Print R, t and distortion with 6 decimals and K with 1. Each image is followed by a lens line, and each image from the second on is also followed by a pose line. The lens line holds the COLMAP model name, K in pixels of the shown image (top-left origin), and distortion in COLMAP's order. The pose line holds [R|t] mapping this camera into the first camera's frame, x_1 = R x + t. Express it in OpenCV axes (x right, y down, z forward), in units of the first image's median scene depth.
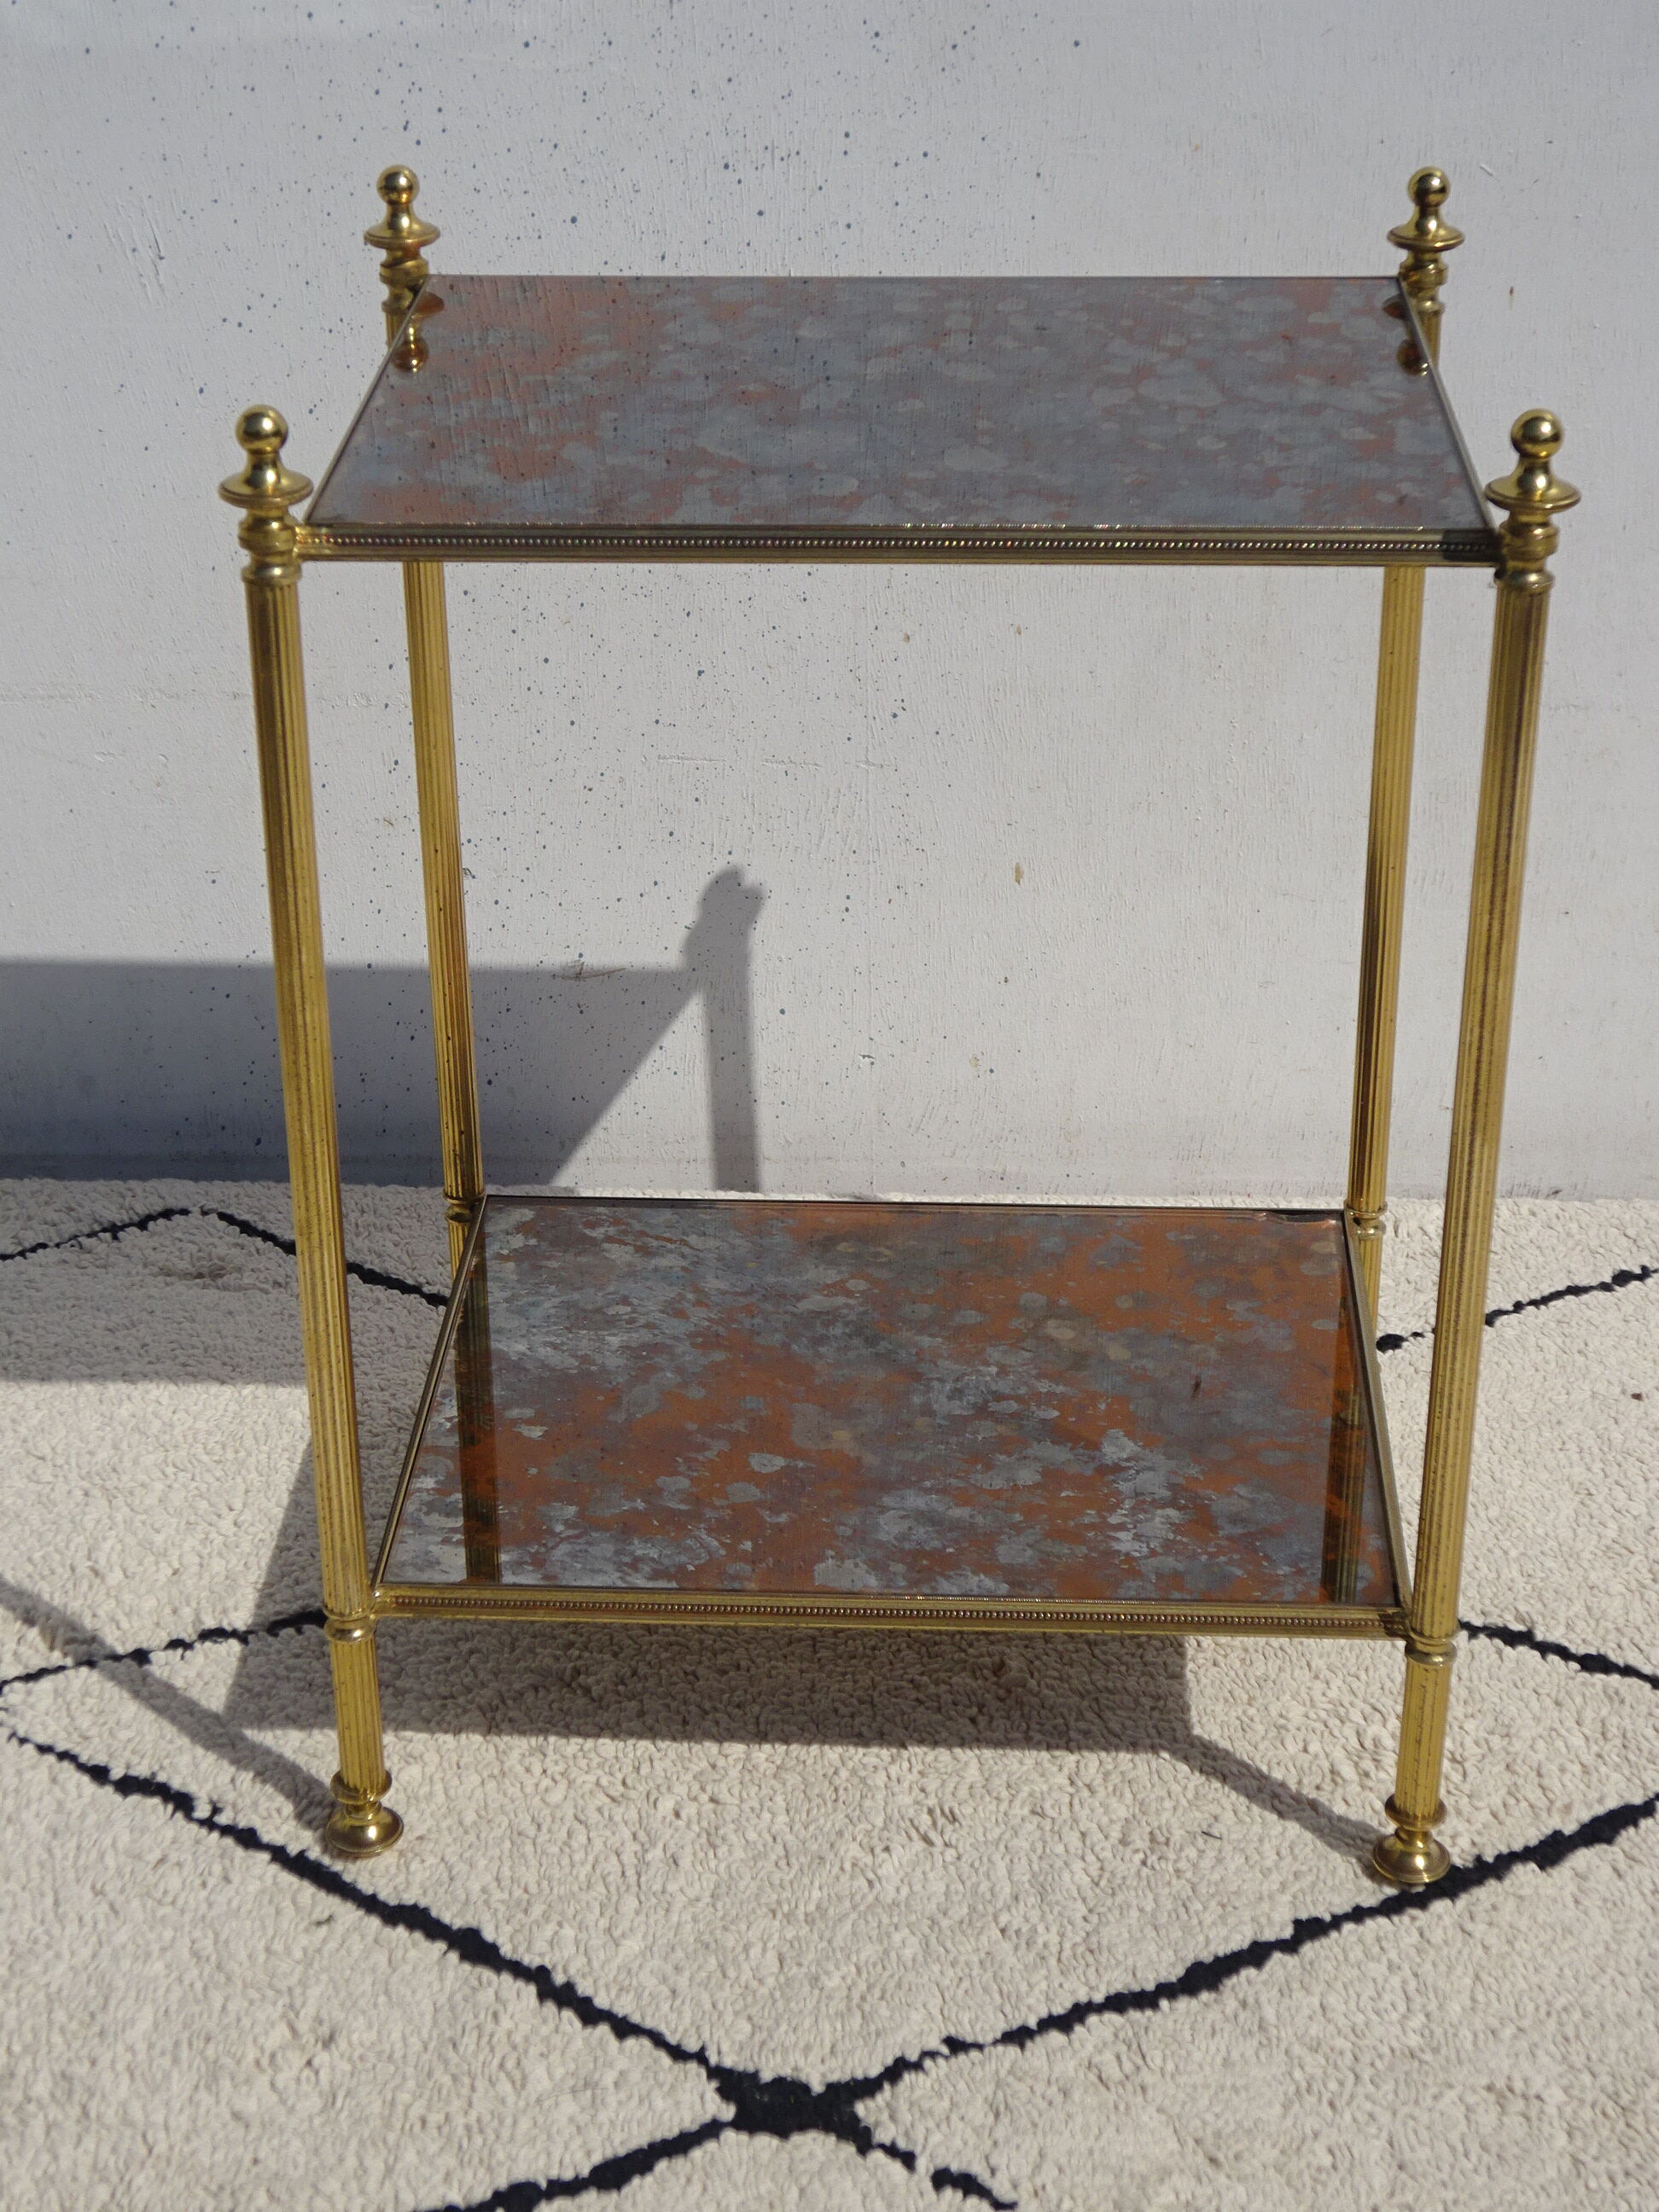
lens RADIAL K [[3750.1, 0, 832.7], [0, 3750.1, 1122.7], [0, 0, 1]] dist [-0.004608, 0.000000]
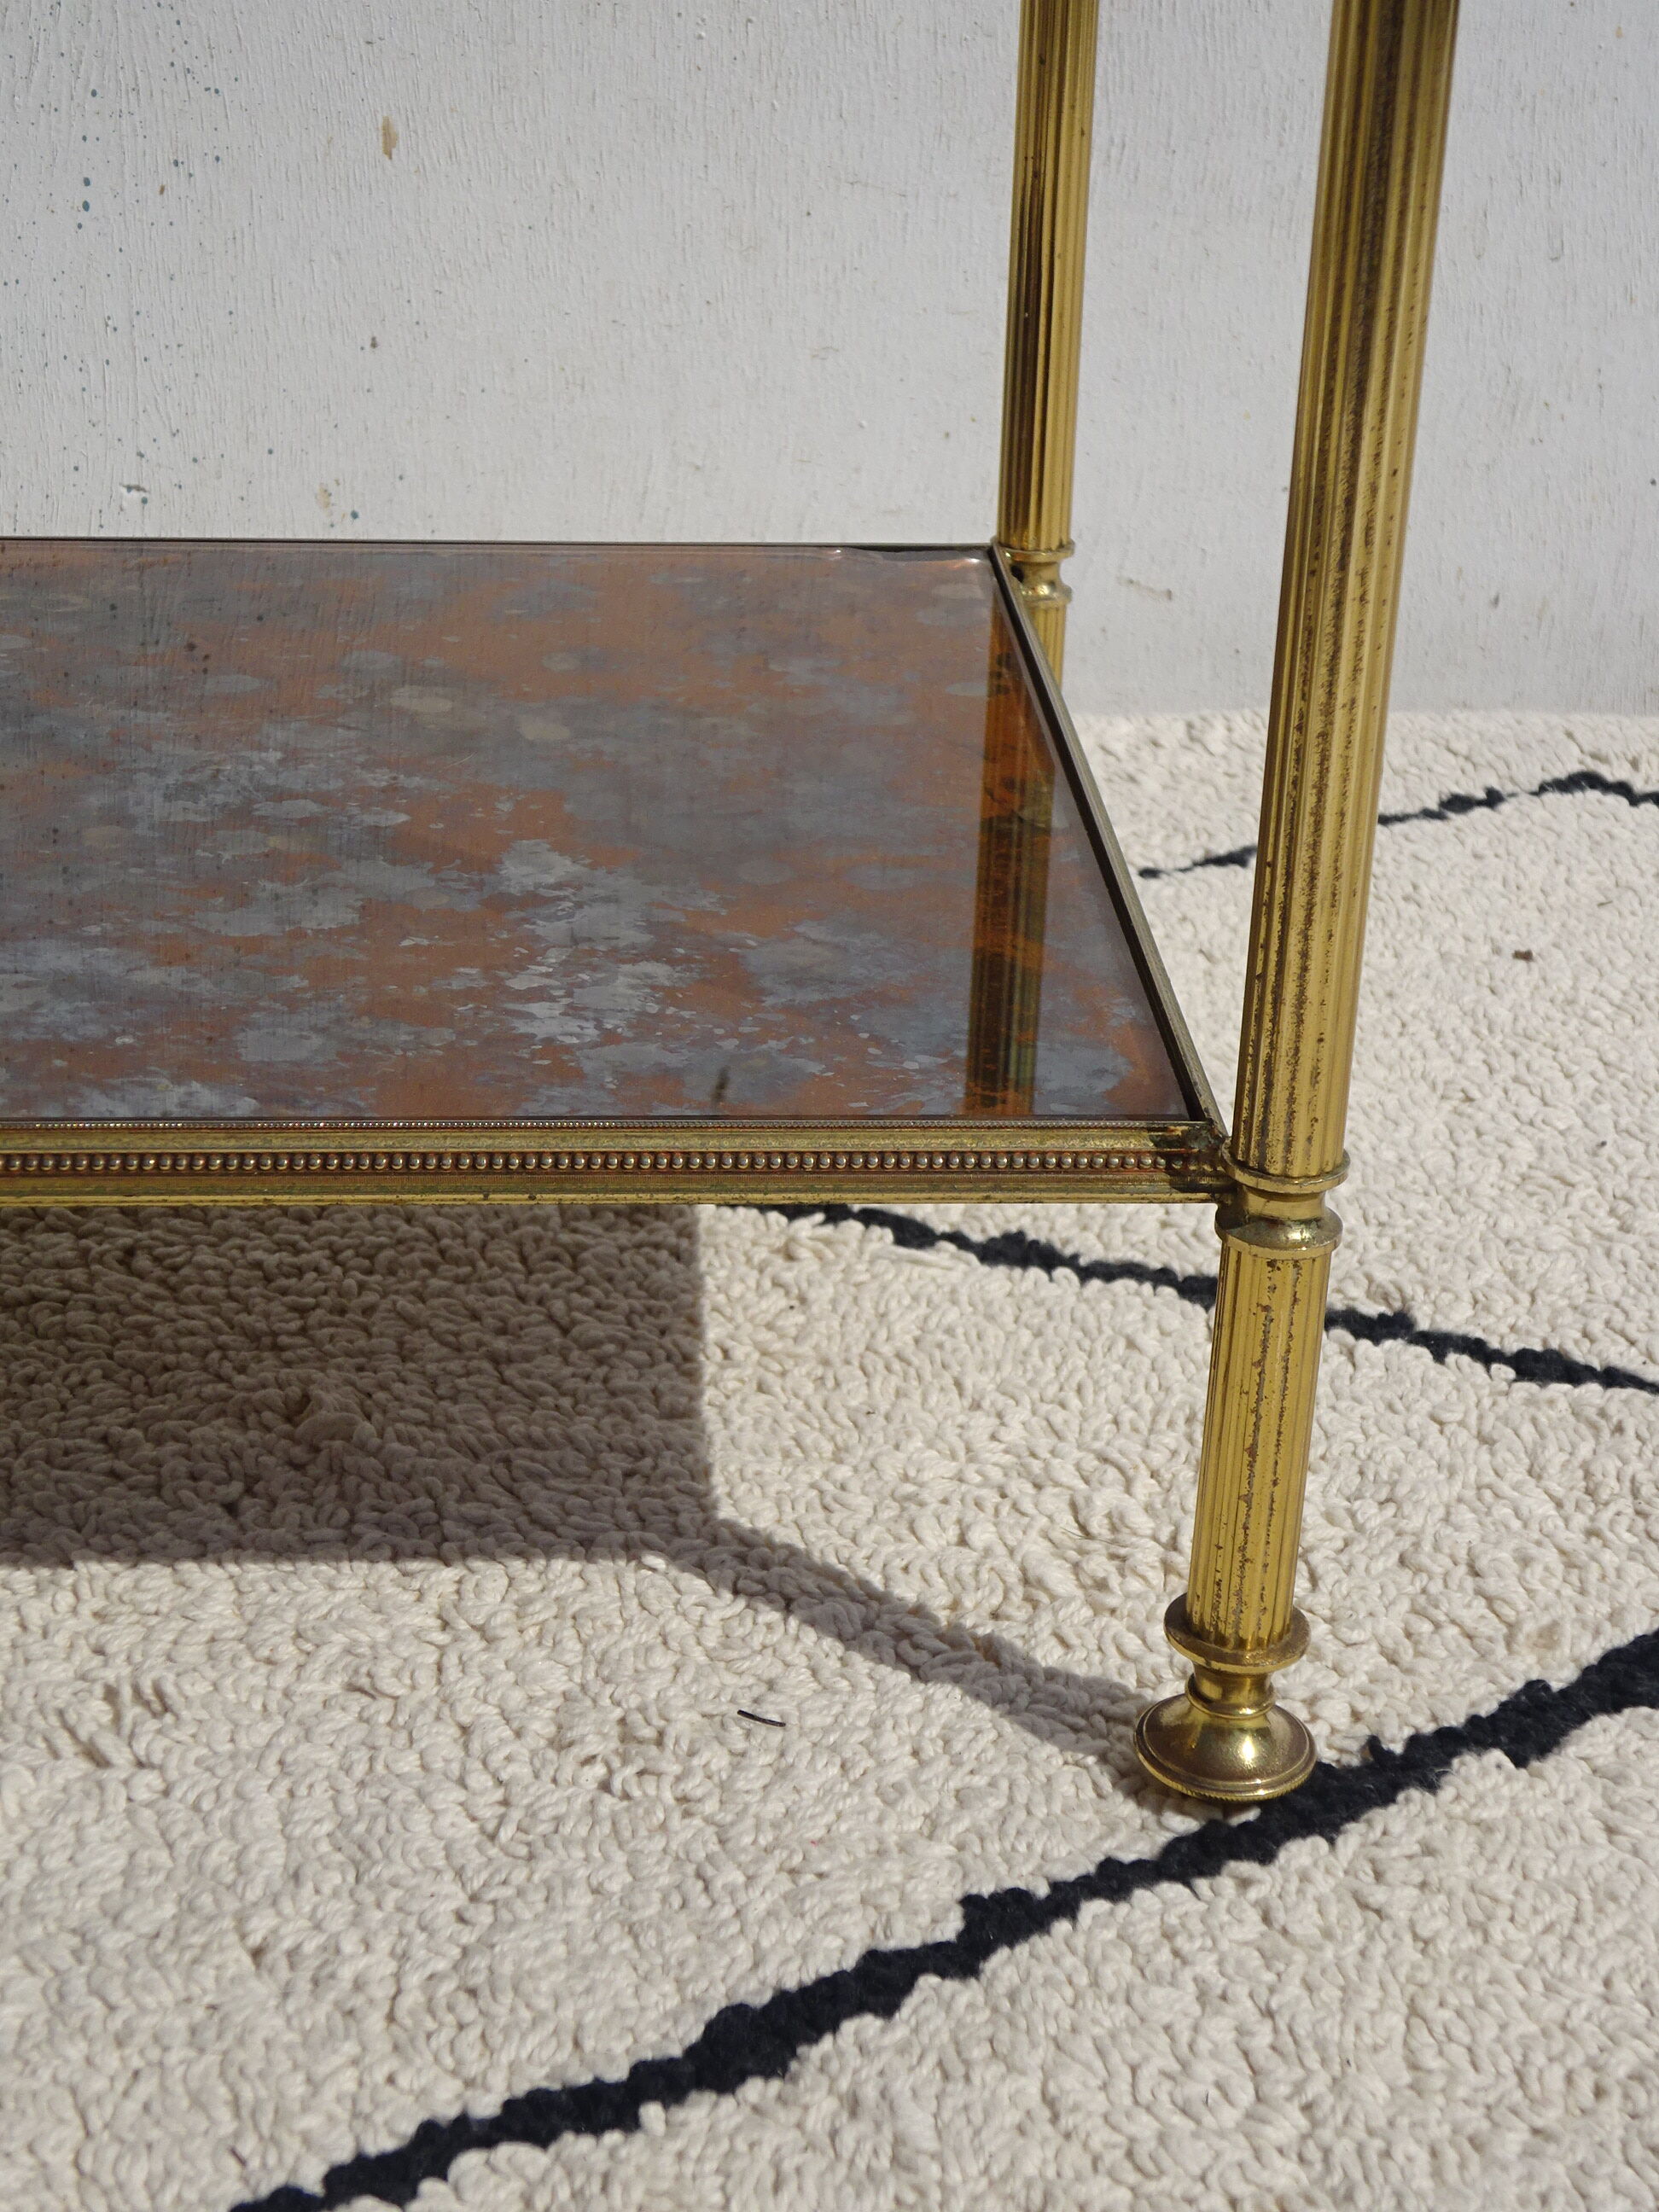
lens RADIAL K [[3750.1, 0, 827.2], [0, 3750.1, 1102.6], [0, 0, 1]] dist [-0.004608, 0.000000]
pose [[0.992201, -0.015275, 0.123707, 0.056157], [0.020643, 0.998895, -0.042228, 0.137584], [-0.122925, 0.044452, 0.991420, 0.567947]]
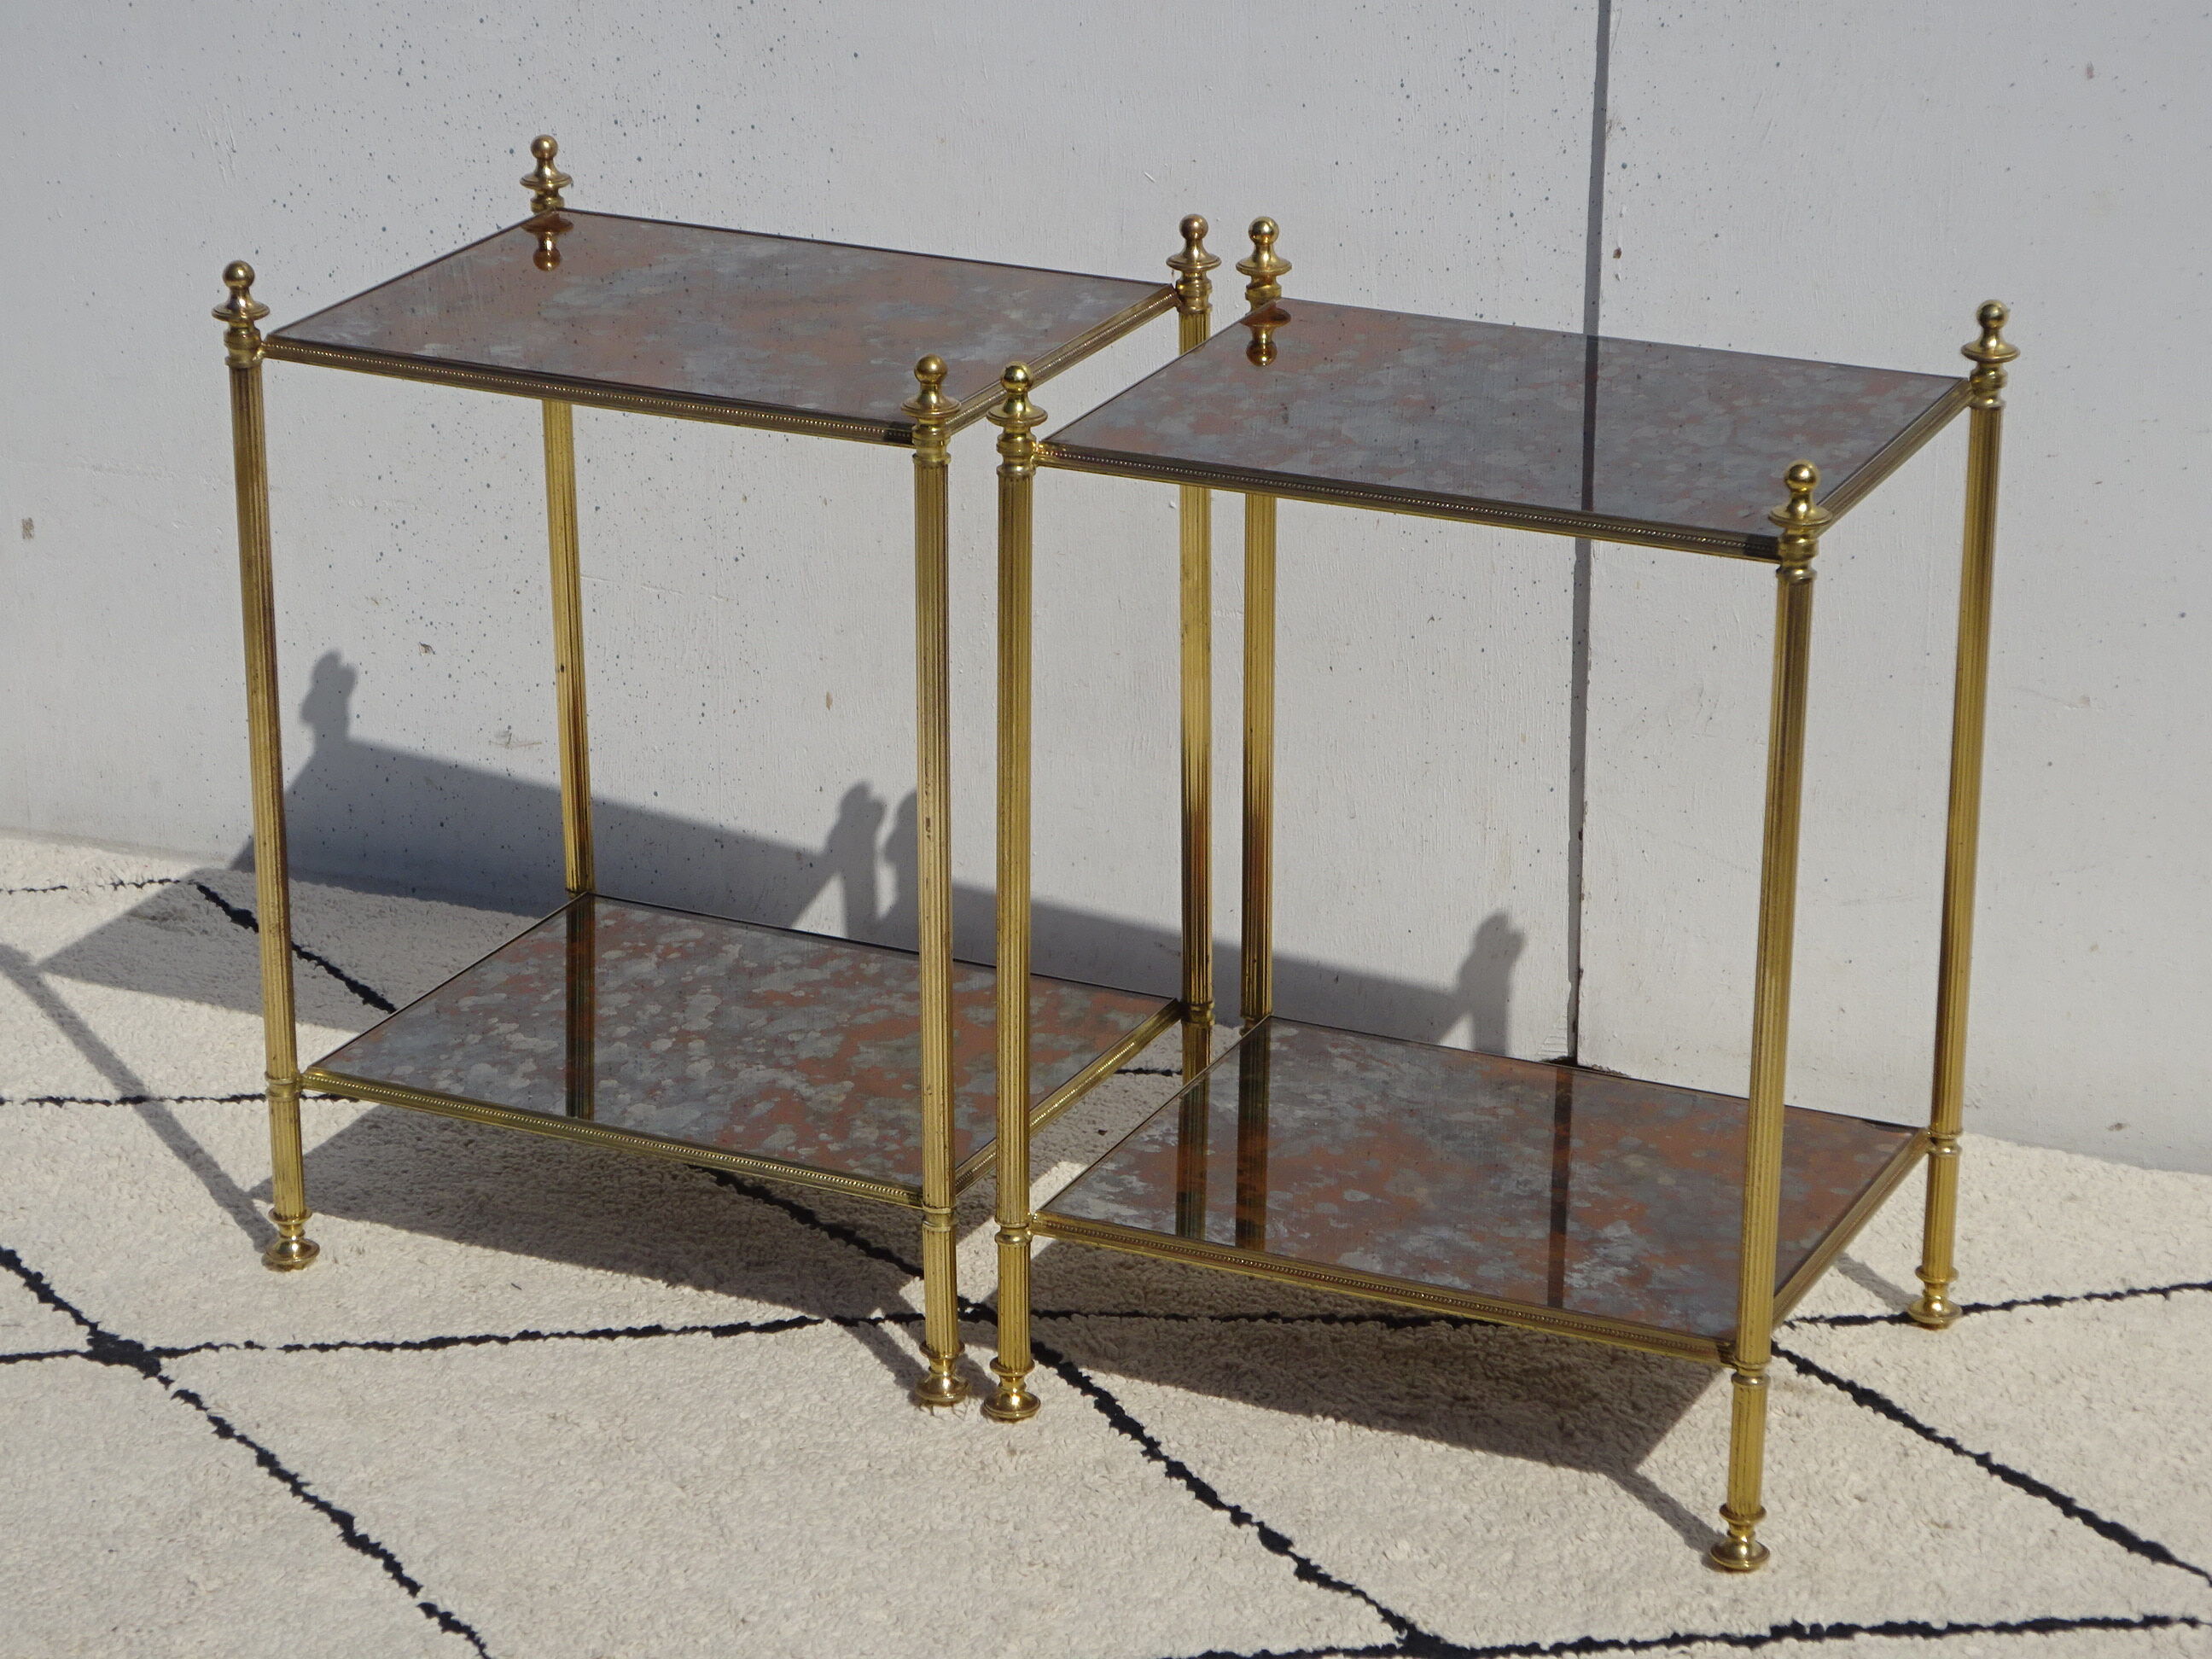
lens RADIAL K [[6011.0, 0, 1094.3], [0, 6011.0, 835.5], [0, 0, 1]] dist [-0.014728, 0.000000]
pose [[0.928849, 0.139450, -0.343211, 0.618143], [-0.183485, 0.978004, -0.099201, 0.197232], [0.321828, 0.155117, 0.934005, -1.047809]]
